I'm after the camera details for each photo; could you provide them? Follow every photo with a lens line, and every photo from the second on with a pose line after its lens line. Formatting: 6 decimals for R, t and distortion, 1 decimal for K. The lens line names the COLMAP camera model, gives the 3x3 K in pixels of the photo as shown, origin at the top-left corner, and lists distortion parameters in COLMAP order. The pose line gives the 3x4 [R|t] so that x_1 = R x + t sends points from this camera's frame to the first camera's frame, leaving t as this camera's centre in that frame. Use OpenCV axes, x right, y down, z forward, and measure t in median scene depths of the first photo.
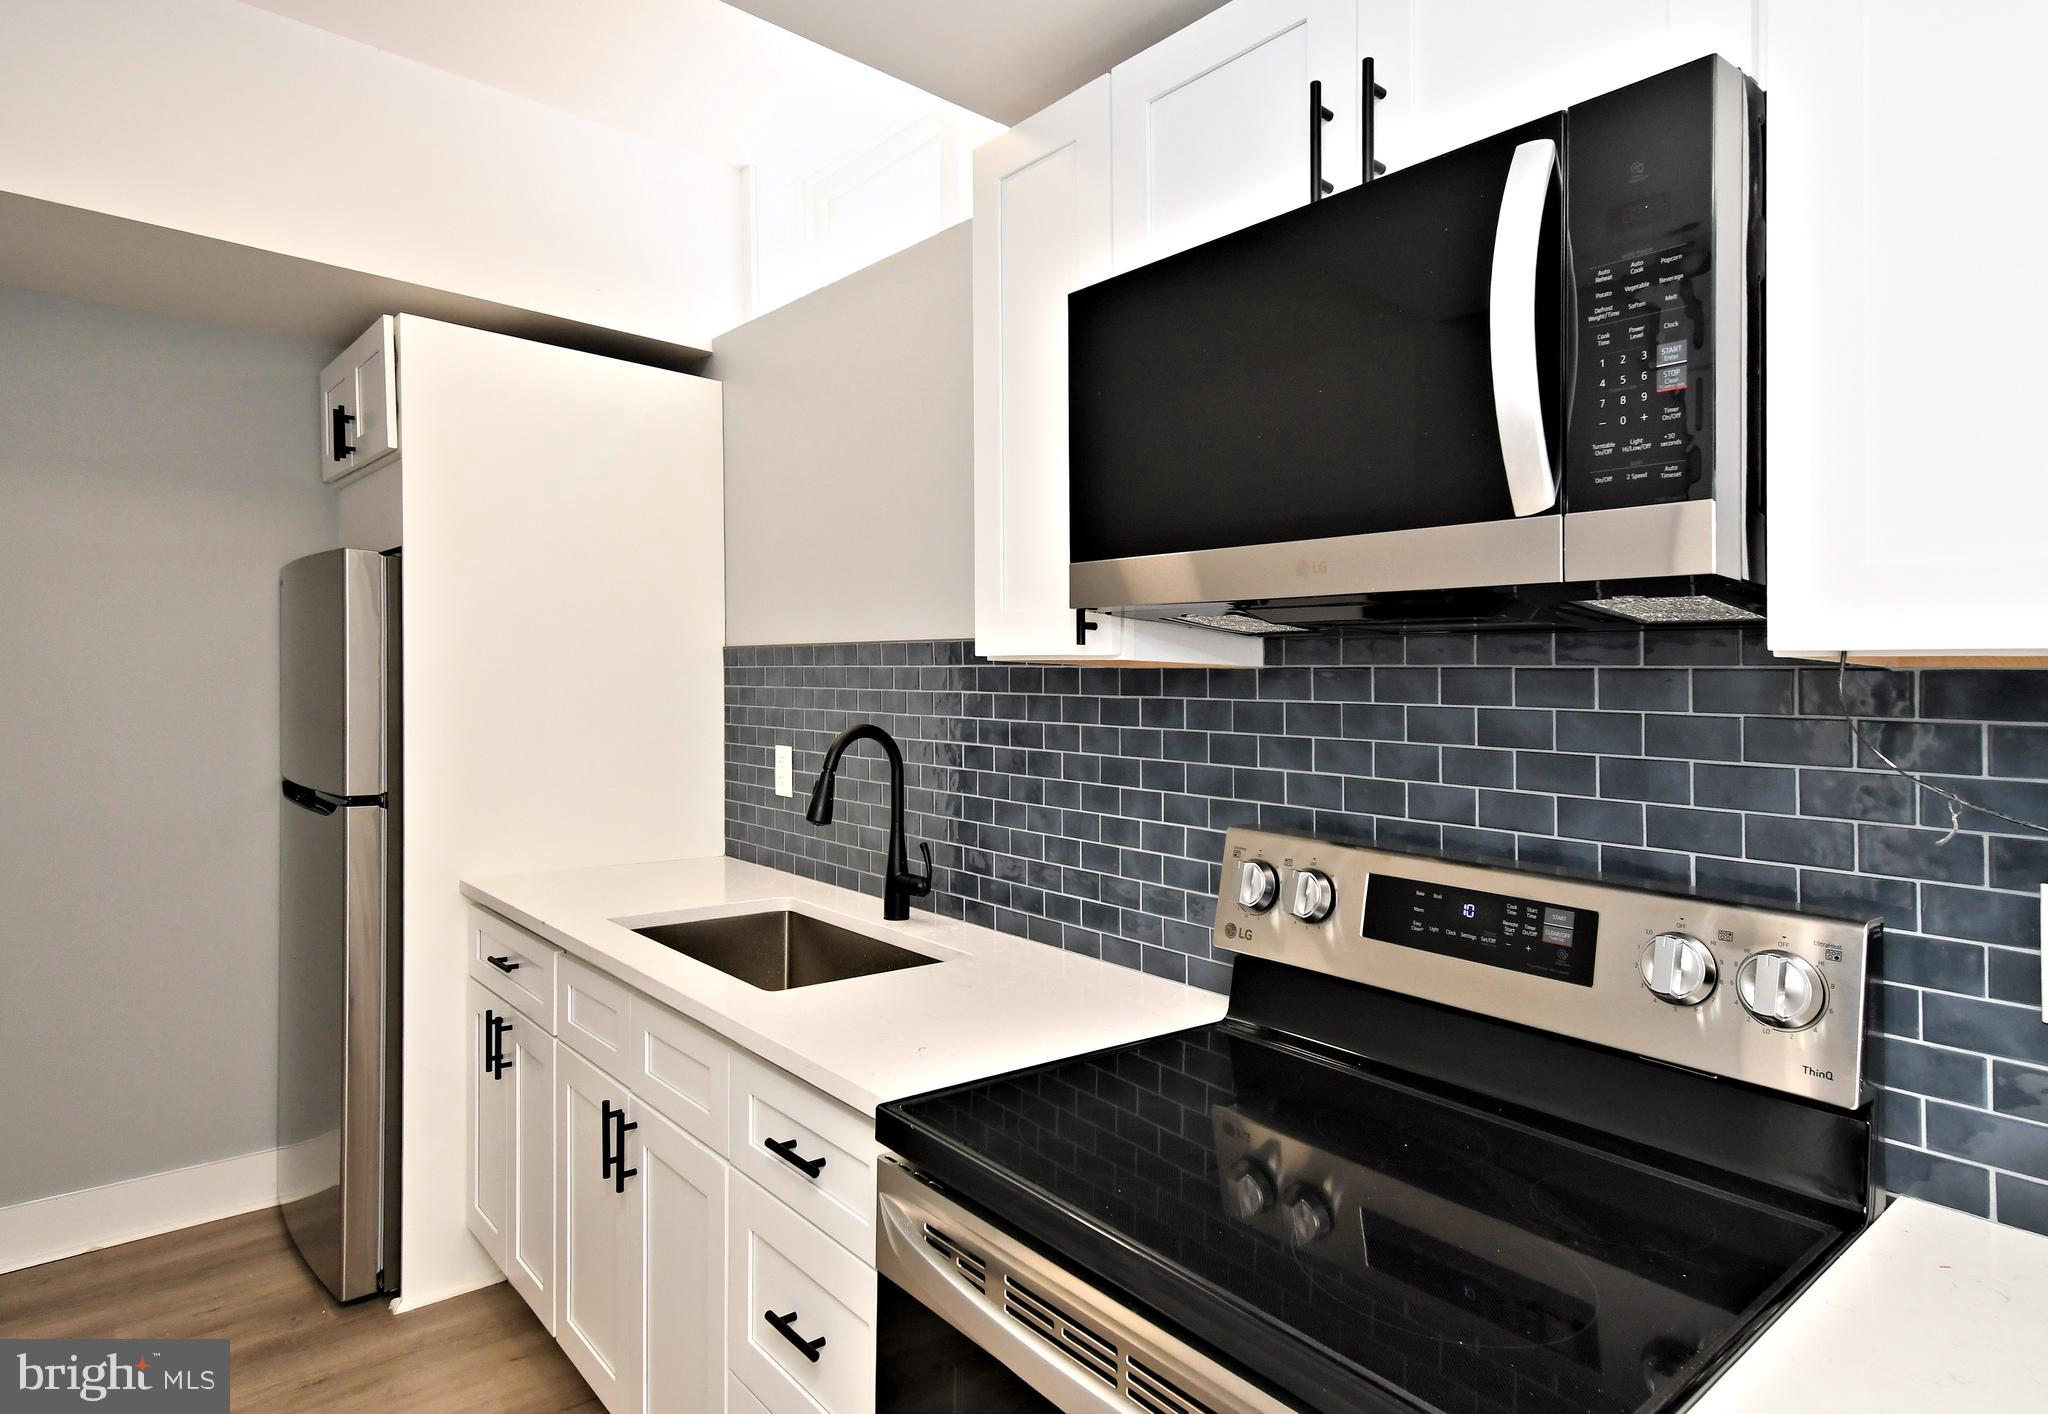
lens RADIAL K [[1109.4, 0, 1025.3], [0, 1109.4, 672.9], [0, 0, 1]] dist [0.001357, 0.000124]
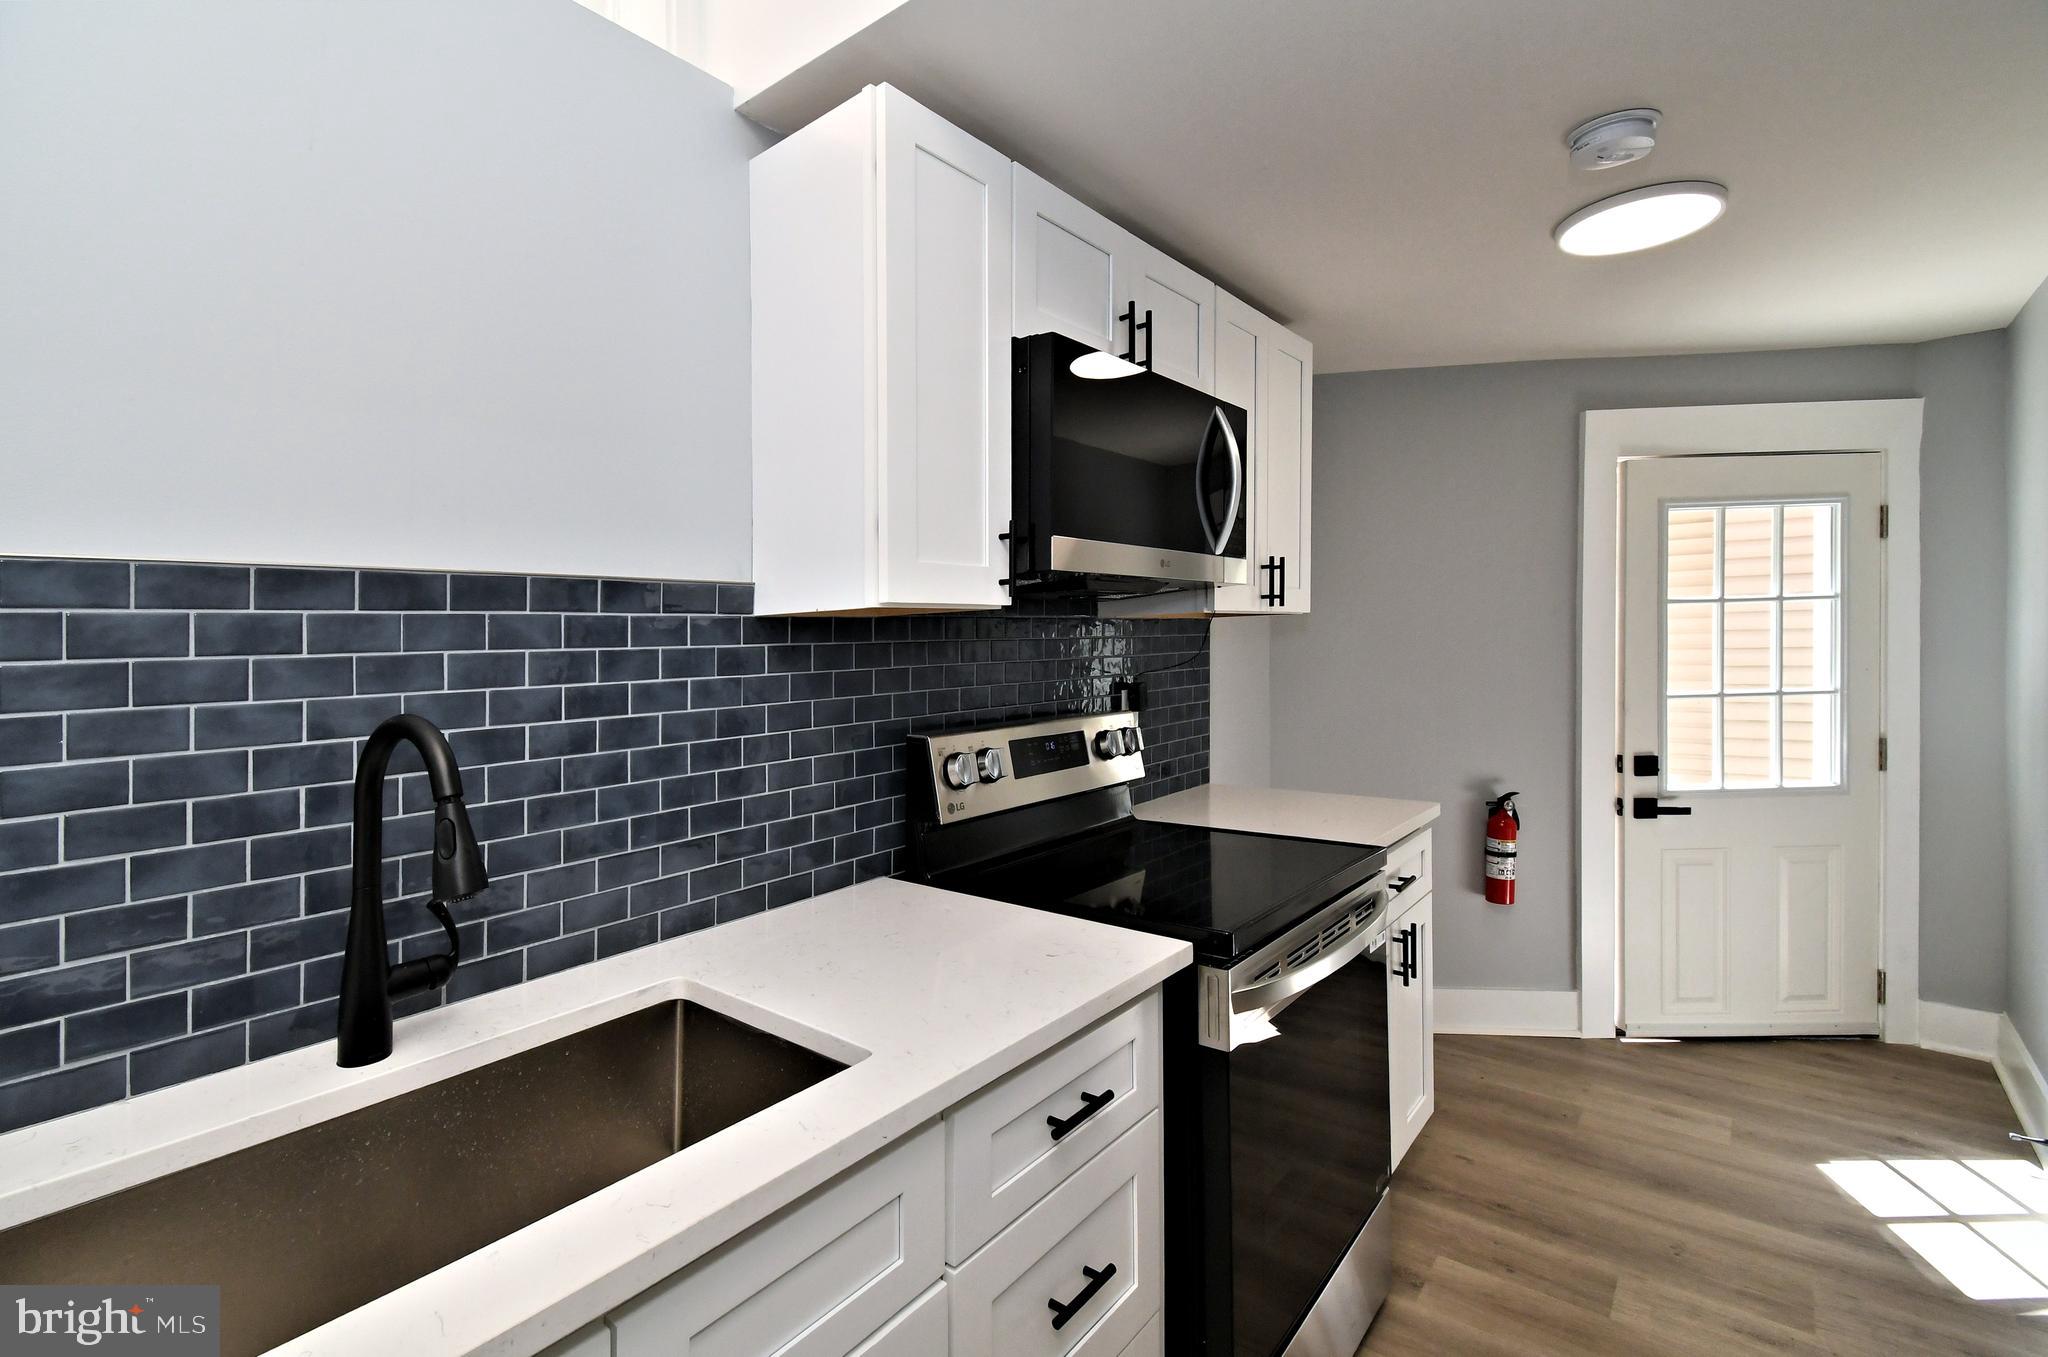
lens RADIAL K [[946.2, 0, 1019.7], [0, 946.2, 627.9], [0, 0, 1]] dist [0.042666, -0.026640]
pose [[-0.195200, -0.010519, 0.980707, -0.722562], [0.001108, 0.999939, 0.010946, -0.003442], [-0.980763, 0.003223, -0.195177, 0.839084]]
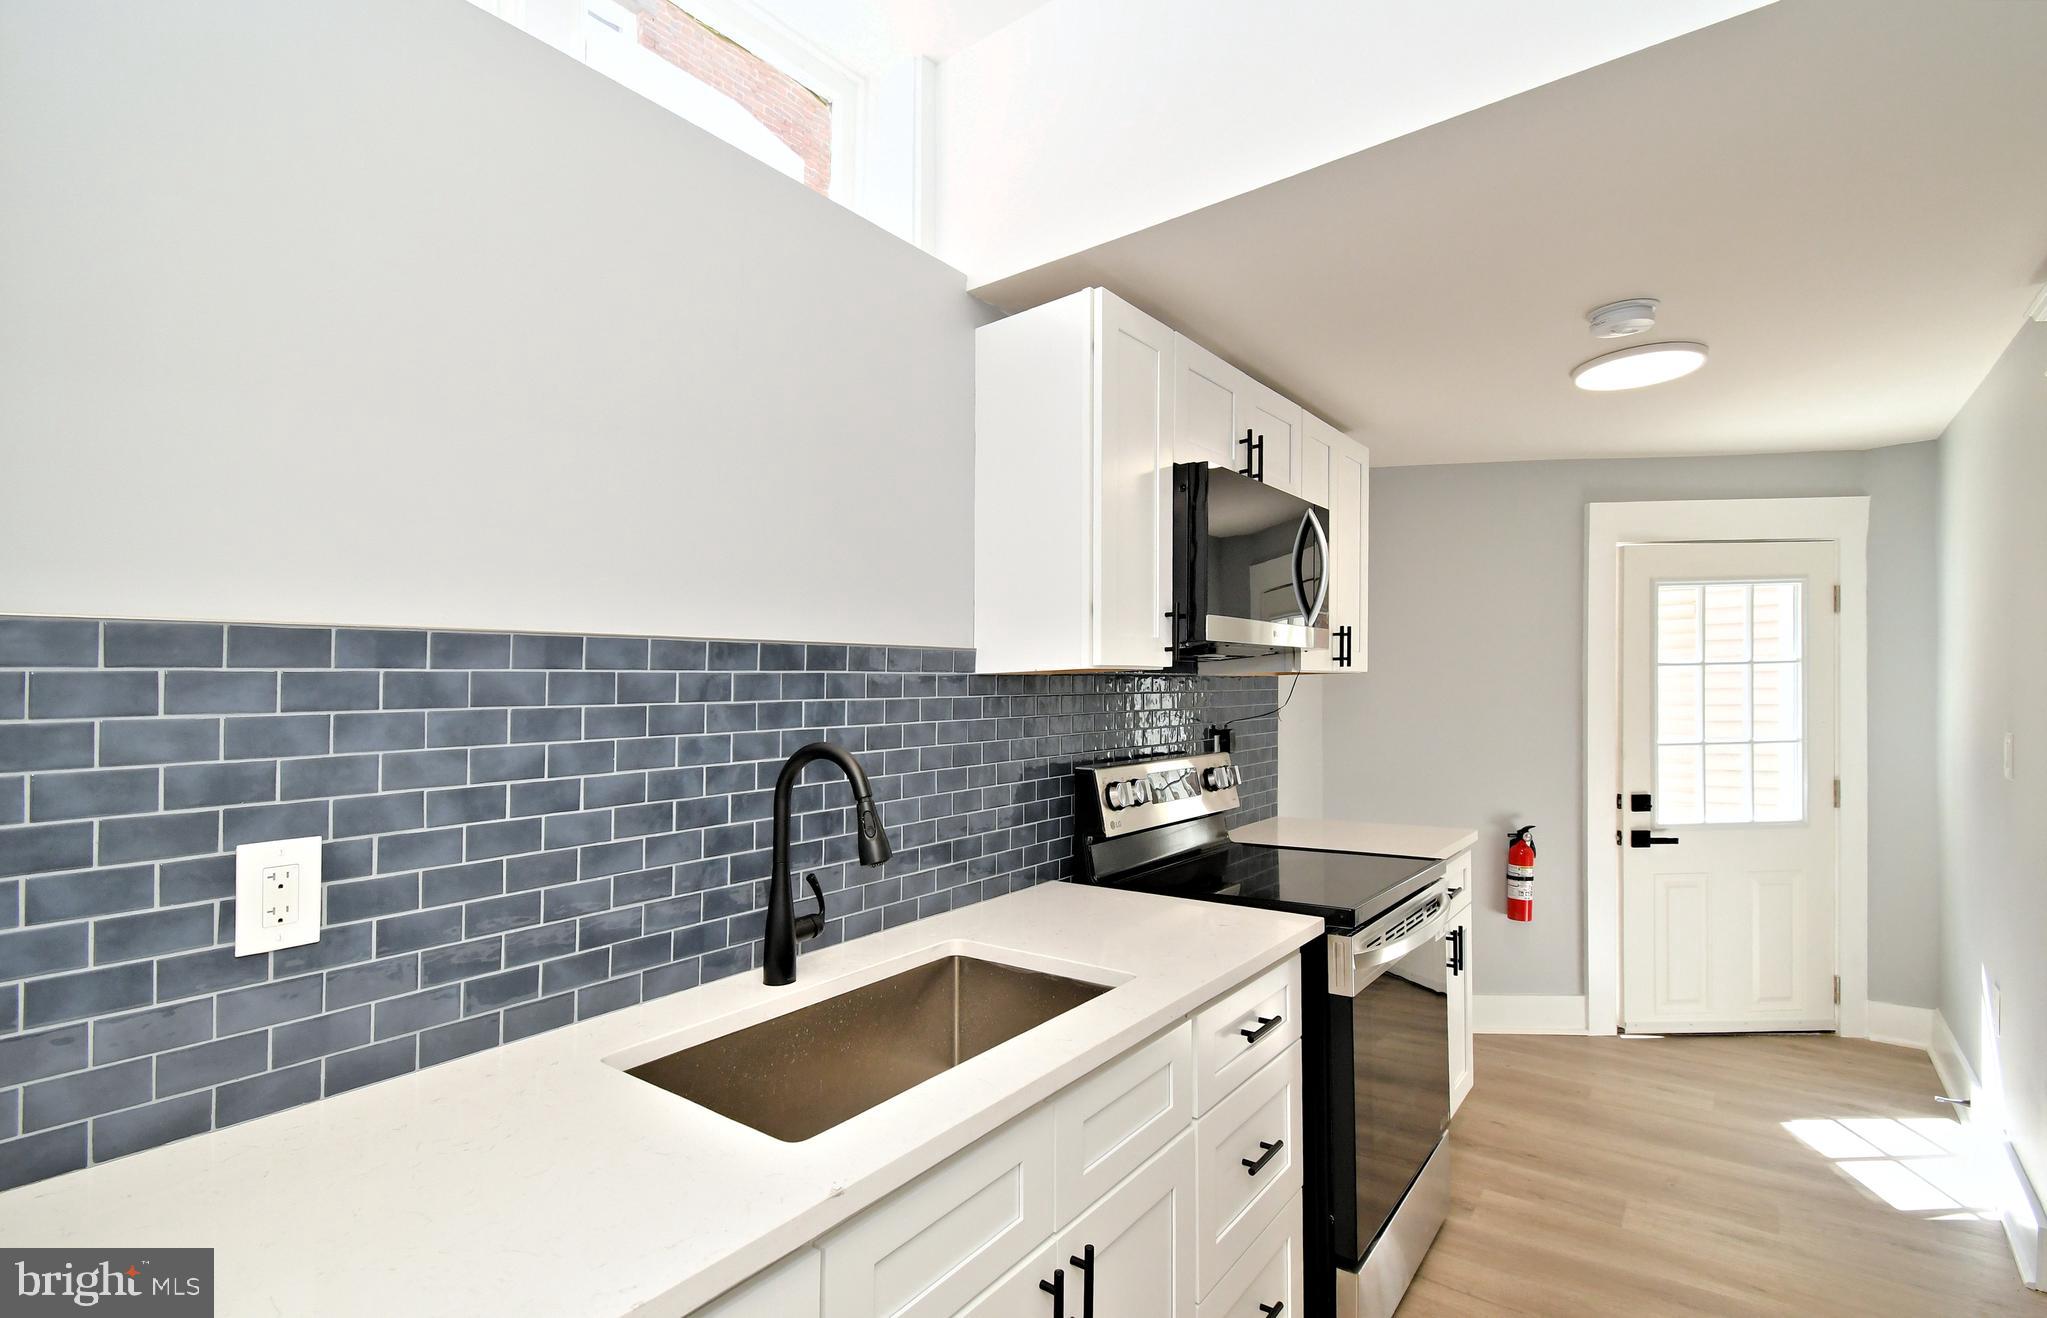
lens RADIAL K [[944.3, 0, 1038.5], [0, 944.3, 666.4], [0, 0, 1]] dist [0.038284, -0.031931]
pose [[-0.219480, 0.005379, 0.975602, -0.917601], [-0.002790, 0.999977, -0.006141, -0.007262], [-0.975613, -0.004070, -0.219460, 1.056975]]
